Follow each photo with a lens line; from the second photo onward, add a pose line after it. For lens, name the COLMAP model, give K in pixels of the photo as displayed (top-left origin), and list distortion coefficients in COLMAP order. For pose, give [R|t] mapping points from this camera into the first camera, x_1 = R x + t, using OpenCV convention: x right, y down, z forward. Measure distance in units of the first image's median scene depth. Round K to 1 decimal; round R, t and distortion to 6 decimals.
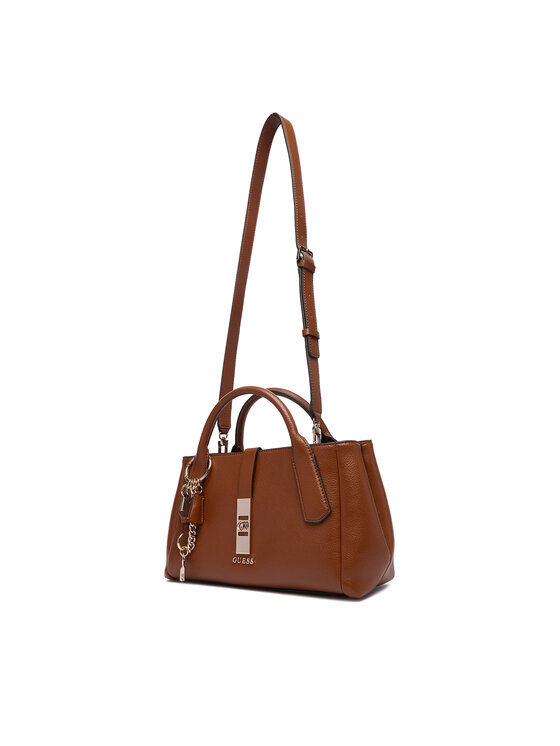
lens RADIAL K [[499.2, 0, 280.0], [0, 499.2, 373.0], [0, 0, 1]] dist [0.001175, 0.000006]
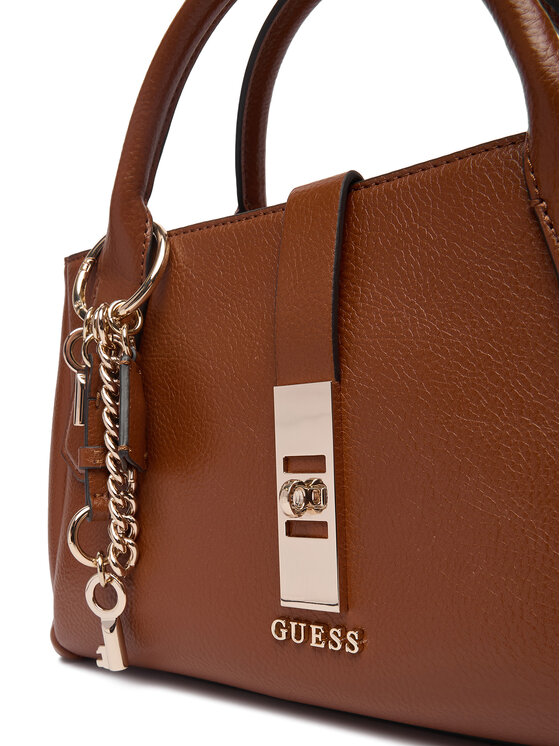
lens RADIAL K [[520.7, 0, 280.0], [0, 520.7, 373.0], [0, 0, 1]] dist [0.000158, -0.000017]
pose [[0.997029, -0.047775, -0.060417, -0.067582], [0.060046, 0.973376, 0.221208, 0.194317], [0.048240, -0.224179, 0.973353, 0.772082]]
